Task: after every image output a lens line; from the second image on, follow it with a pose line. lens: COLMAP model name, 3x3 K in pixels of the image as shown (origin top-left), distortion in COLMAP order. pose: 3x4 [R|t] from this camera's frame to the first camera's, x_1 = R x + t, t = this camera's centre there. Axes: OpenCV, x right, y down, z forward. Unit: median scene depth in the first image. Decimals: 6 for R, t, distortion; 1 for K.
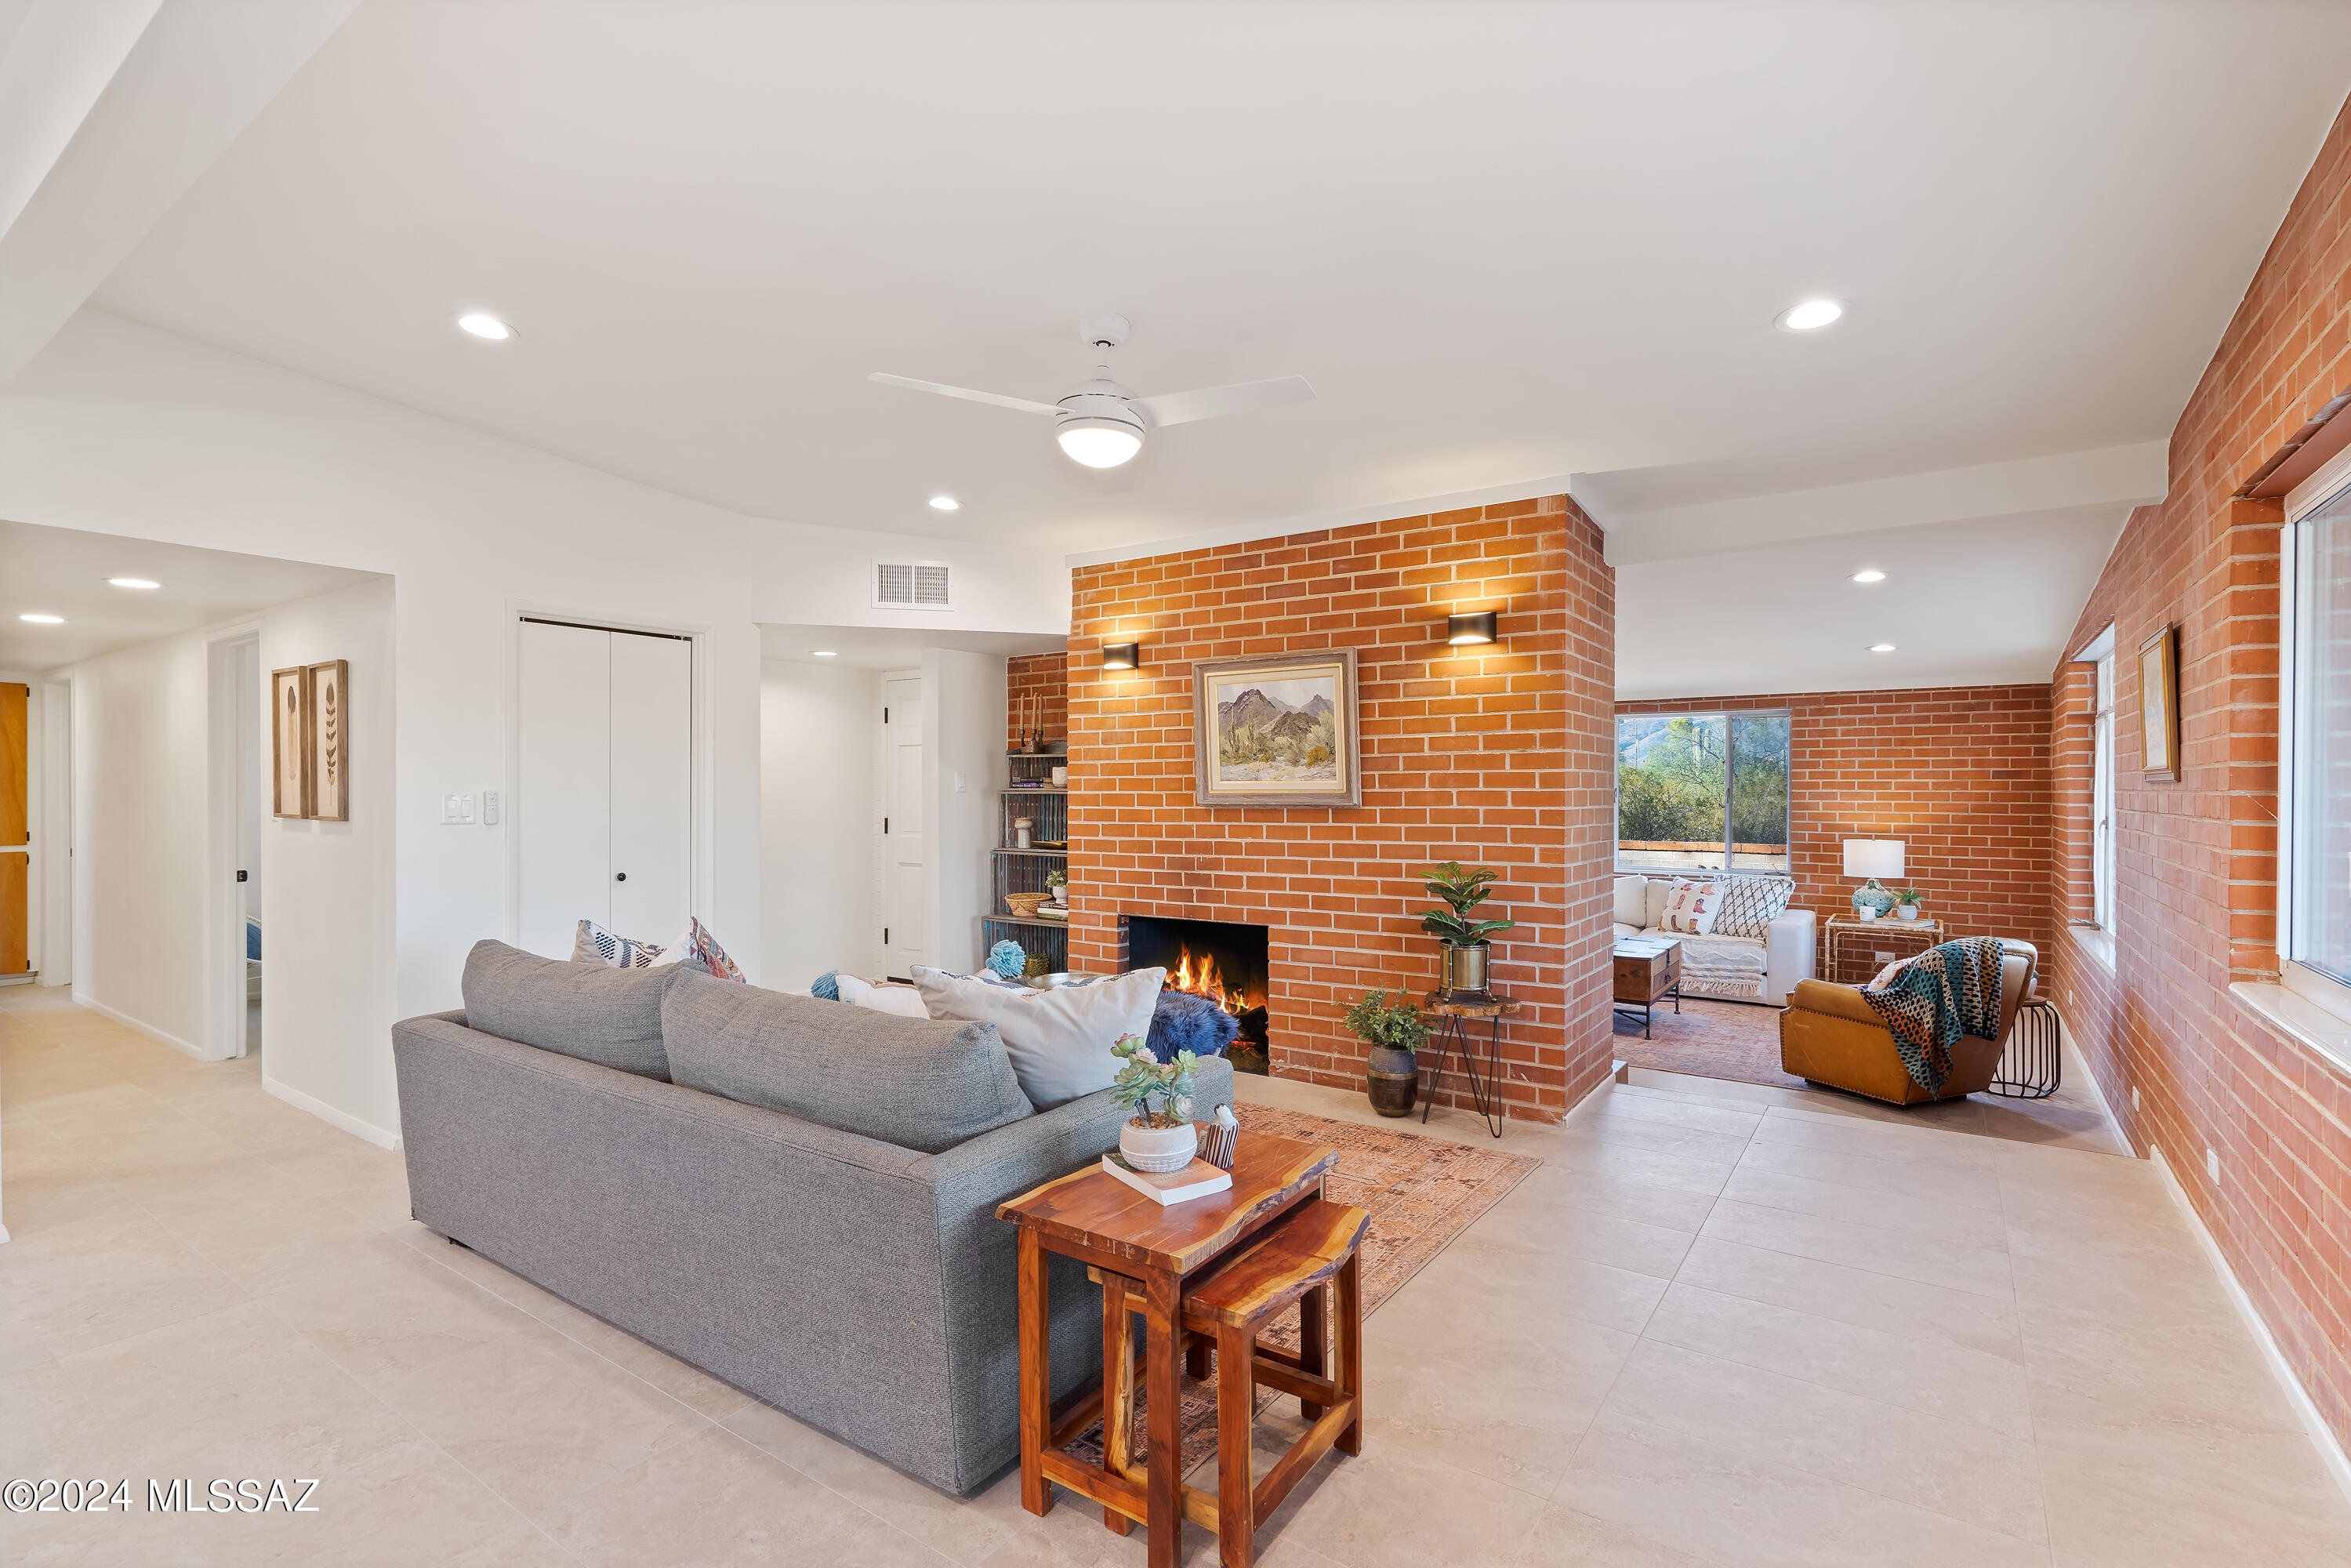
lens RADIAL K [[1095.0, 0, 1183.2], [0, 1095.0, 784.8], [0, 0, 1]] dist [-0.008409, 0.000939]
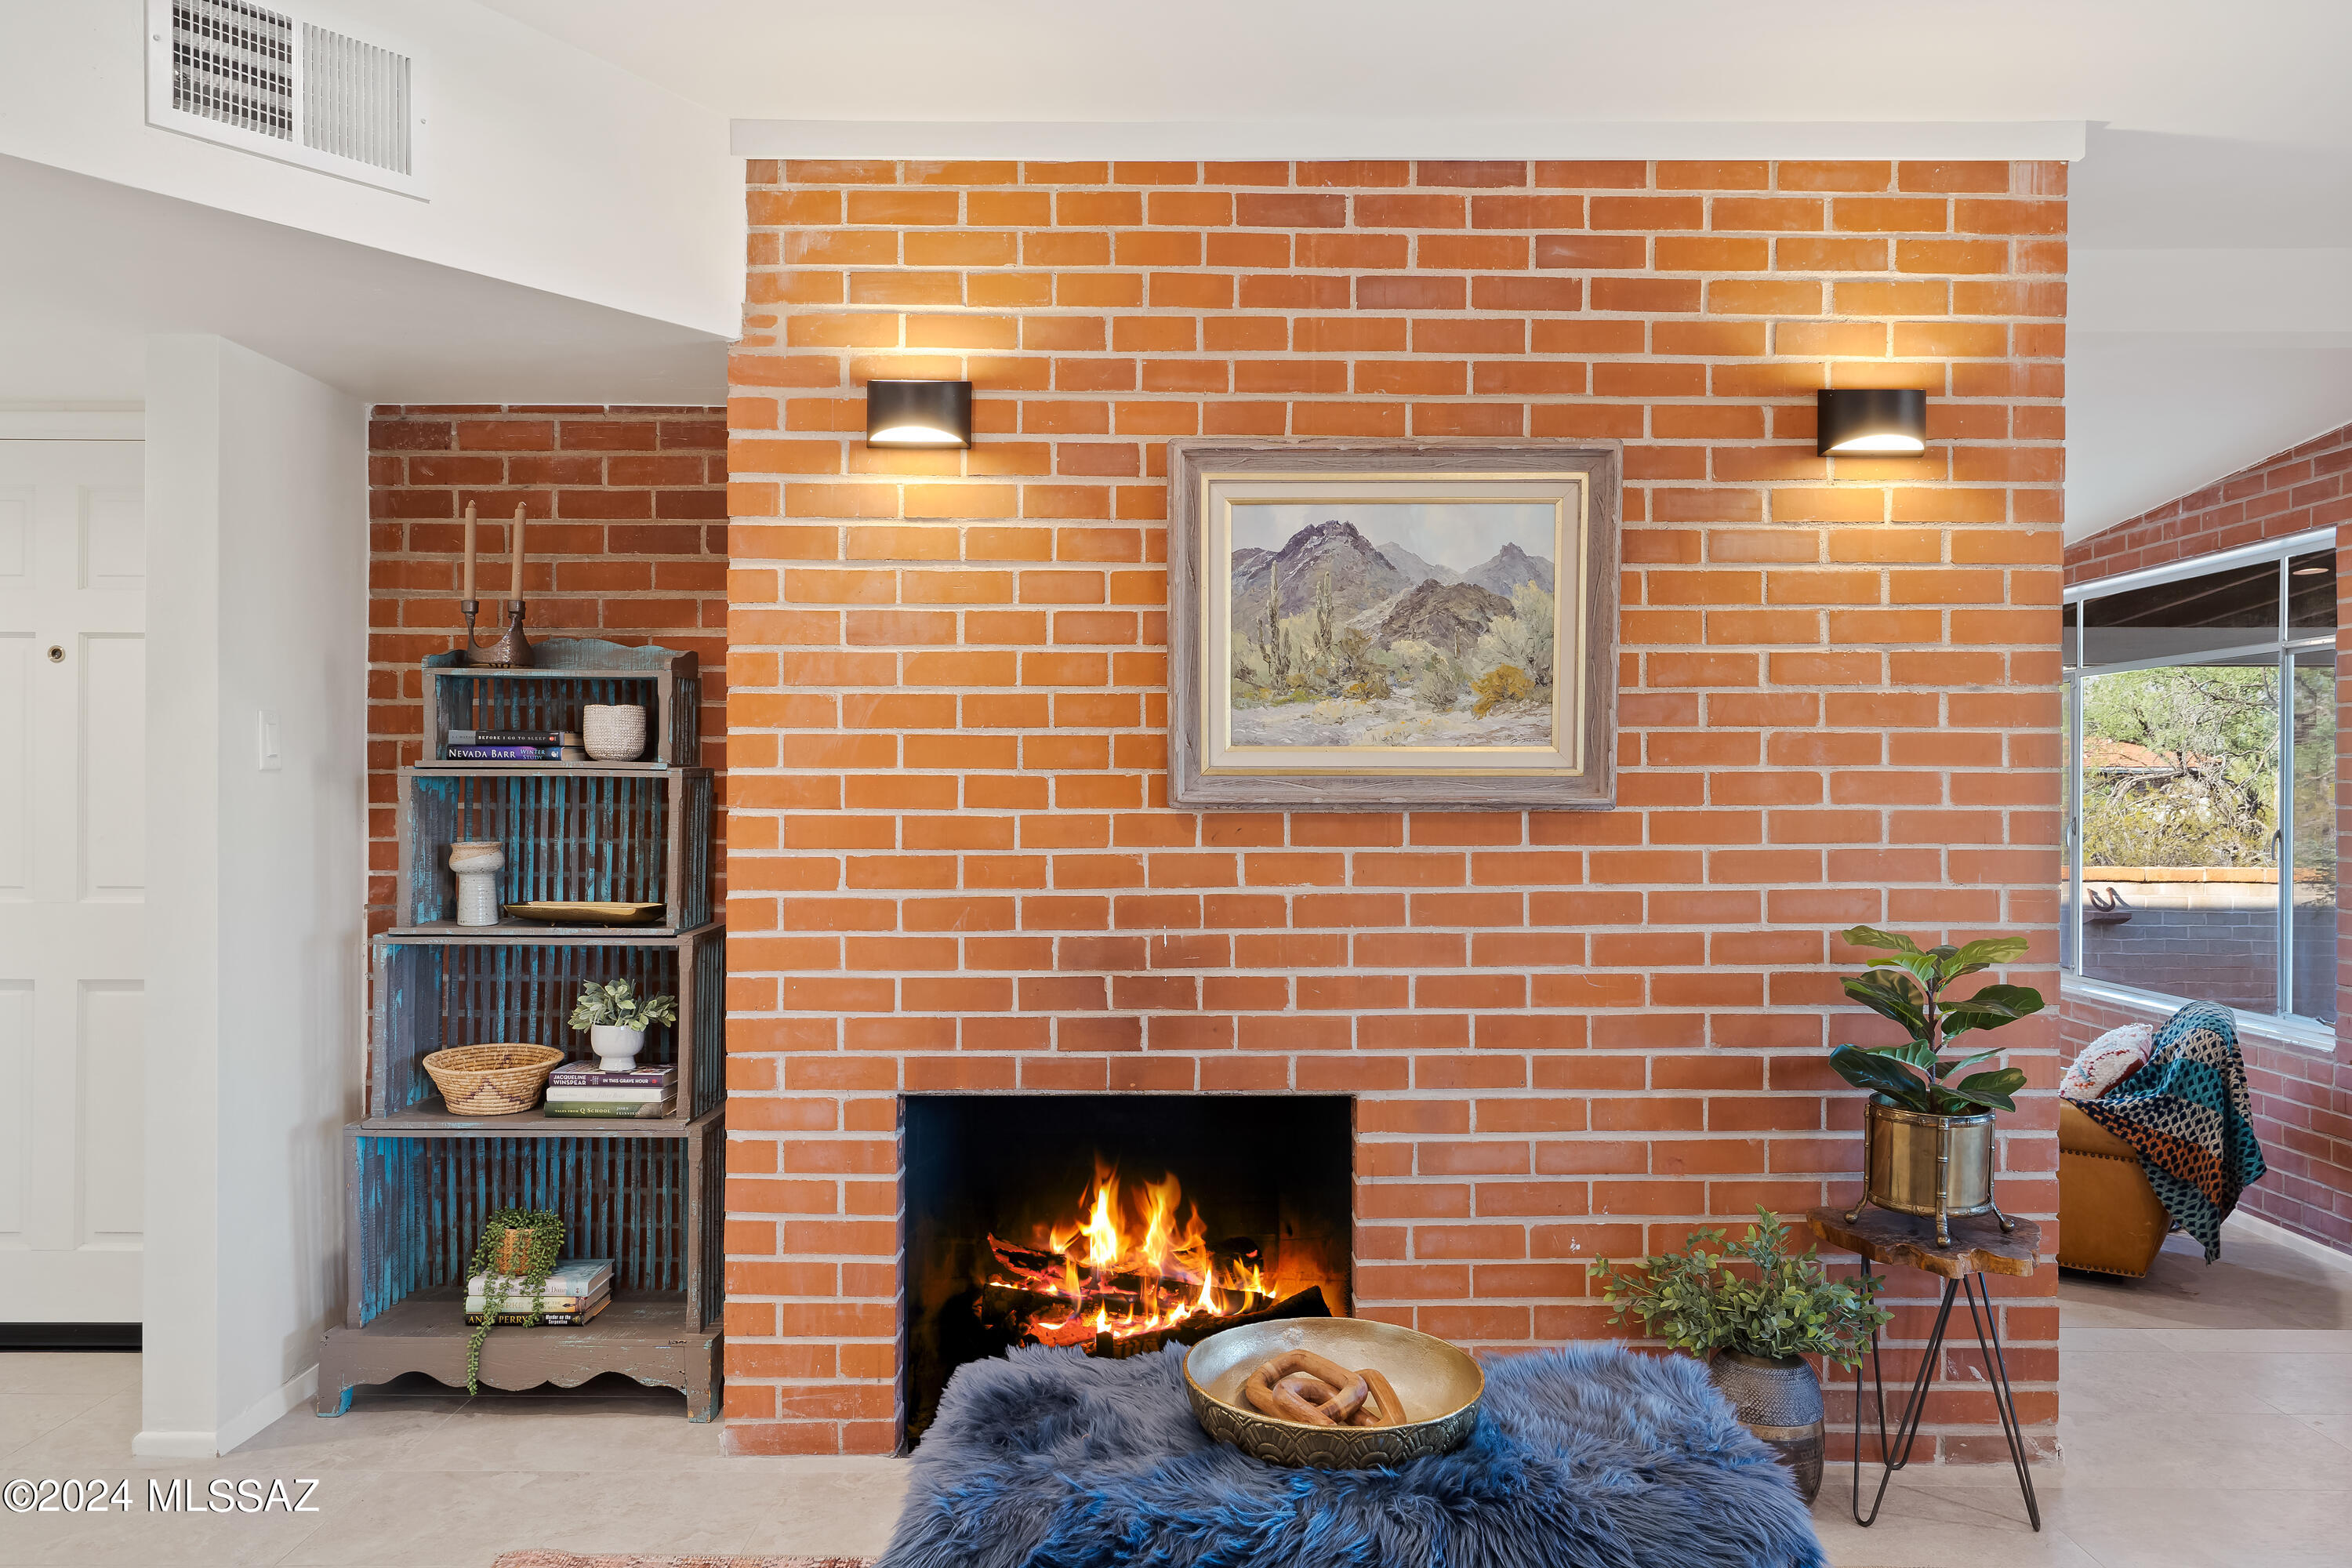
lens RADIAL K [[1620.8, 0, 1176.0], [0, 1620.8, 784.0], [0, 0, 1]] dist [0.006953, 0.001314]
pose [[0.825923, 0.004256, 0.563767, -0.301072], [-0.007167, 0.999970, 0.002951, 0.008798], [-0.563737, -0.006478, 0.825929, 0.490448]]
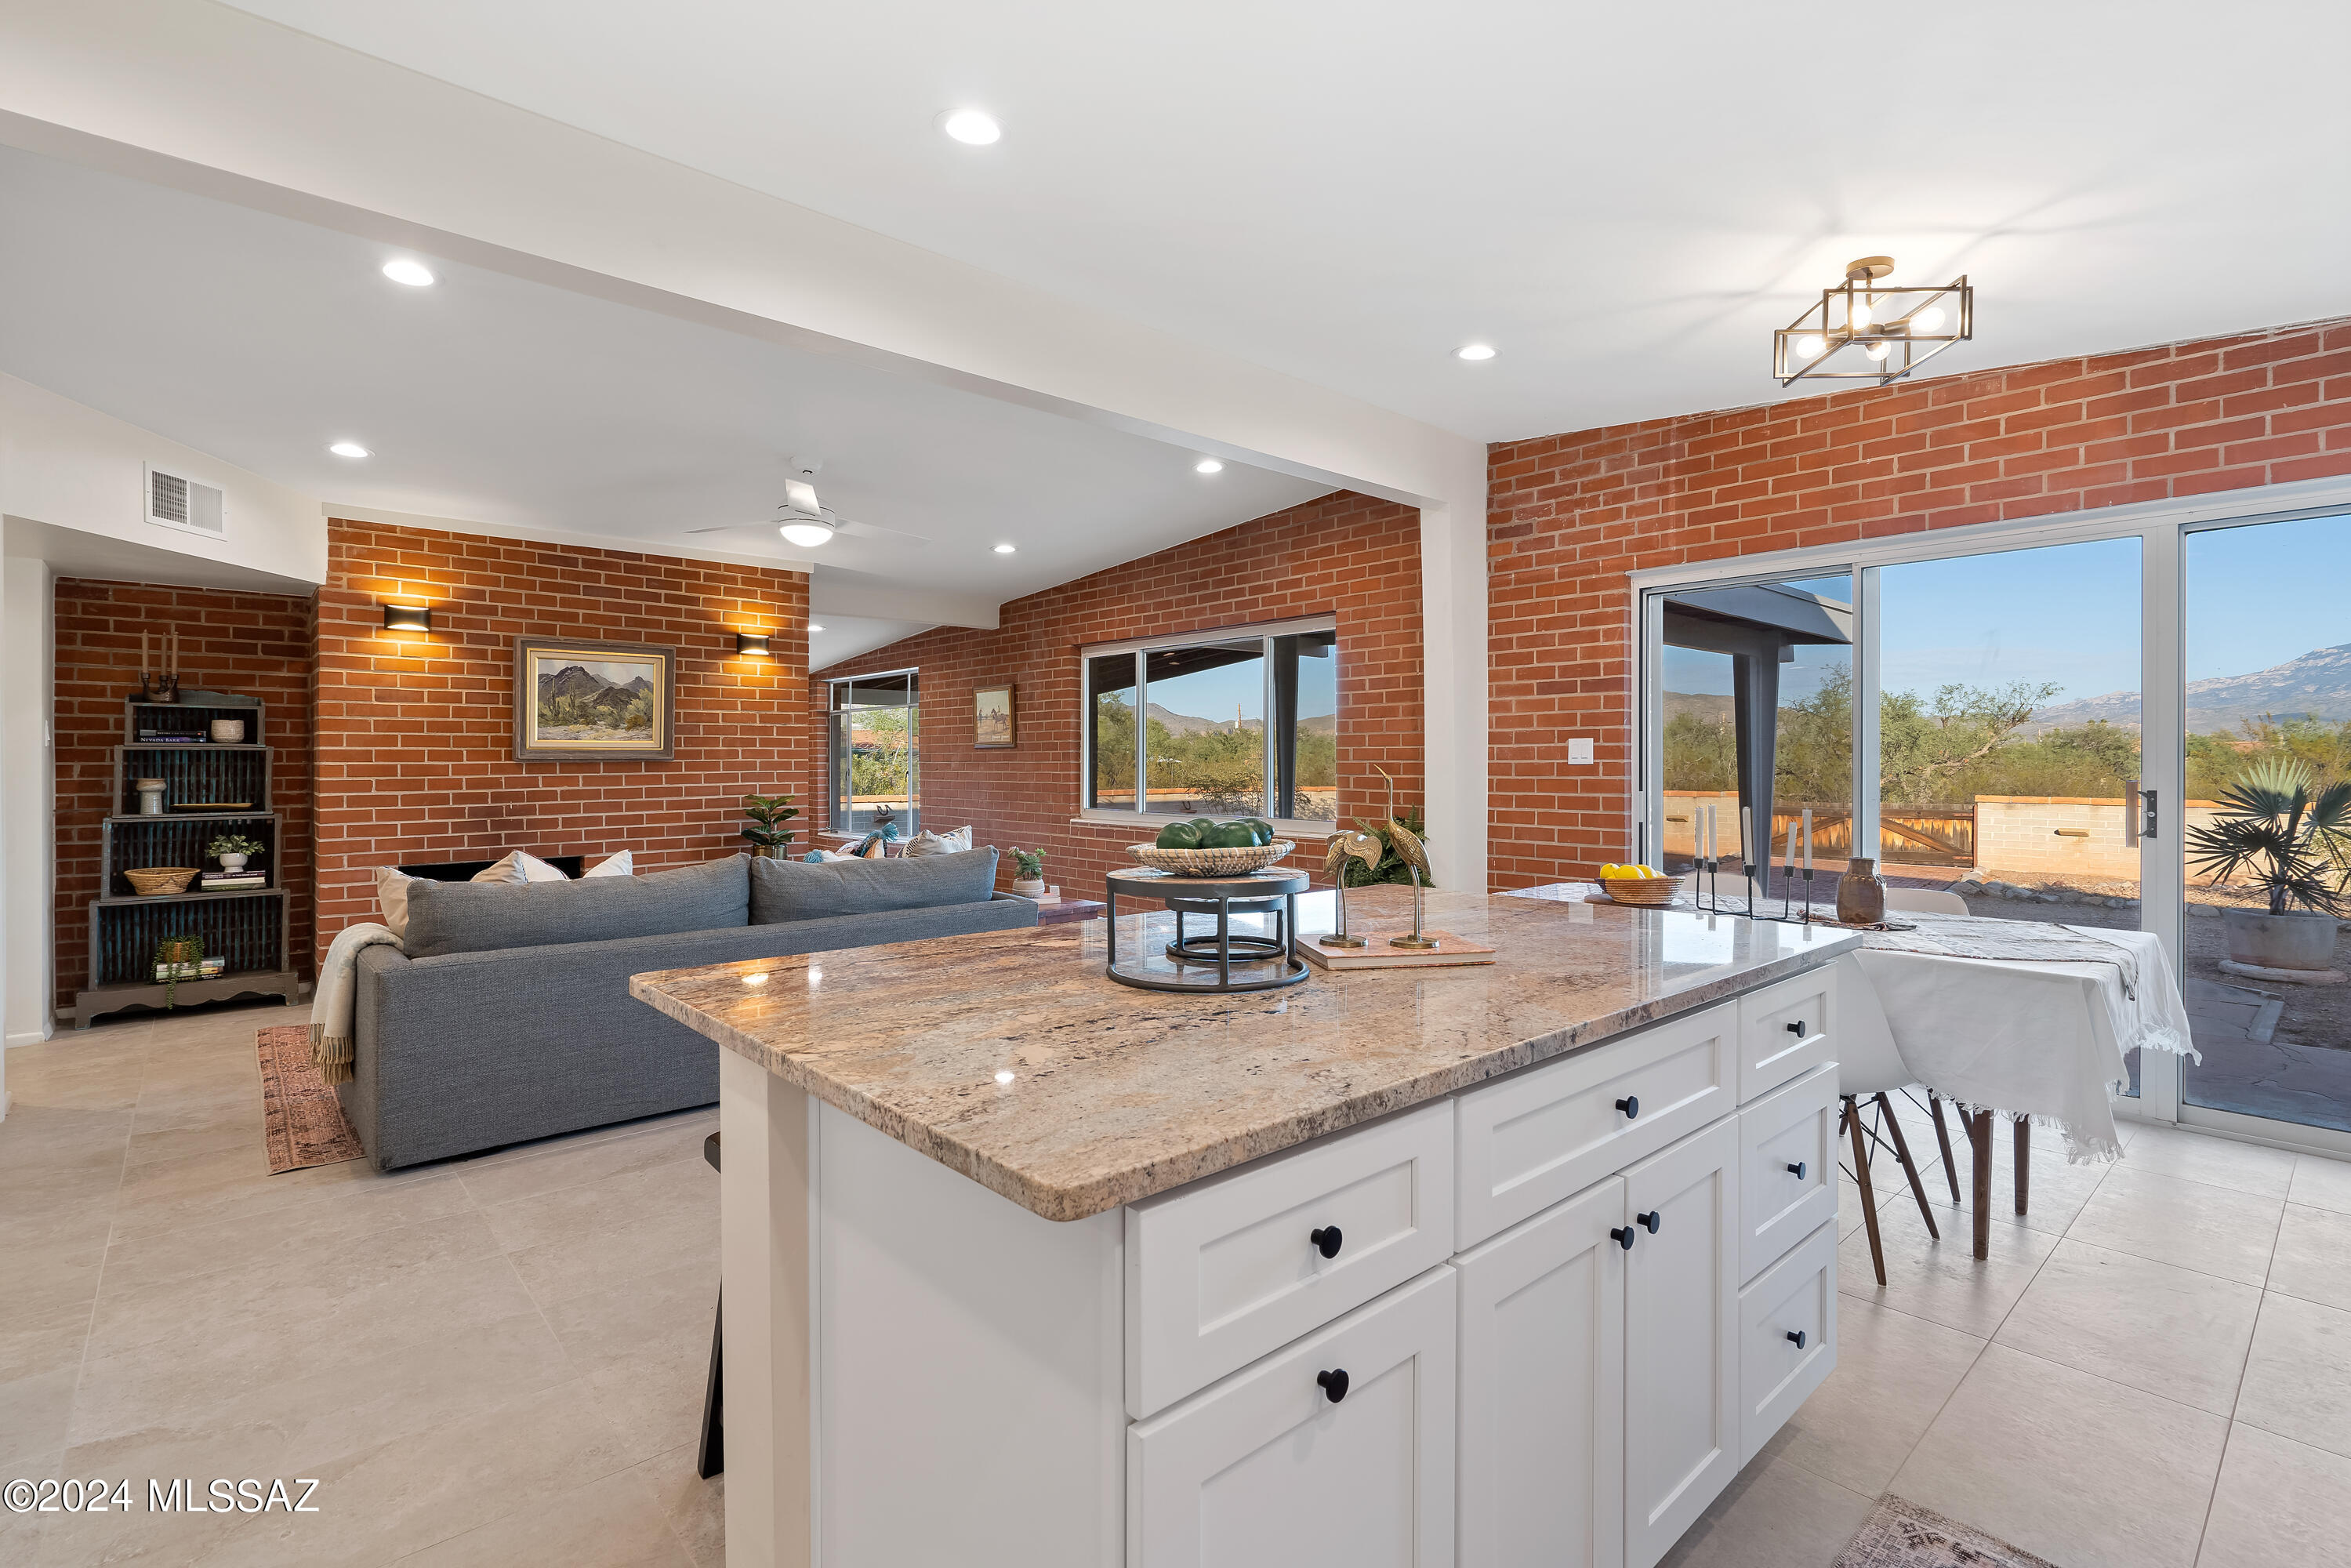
lens RADIAL K [[1099.8, 0, 1180.6], [0, 1099.8, 762.0], [0, 0, 1]] dist [0.000686, -0.000355]
pose [[0.228319, -0.000386, 0.973586, -0.916611], [-0.003357, 0.999994, 0.001184, 0.016213], [-0.973581, -0.003539, 0.228316, 0.043833]]
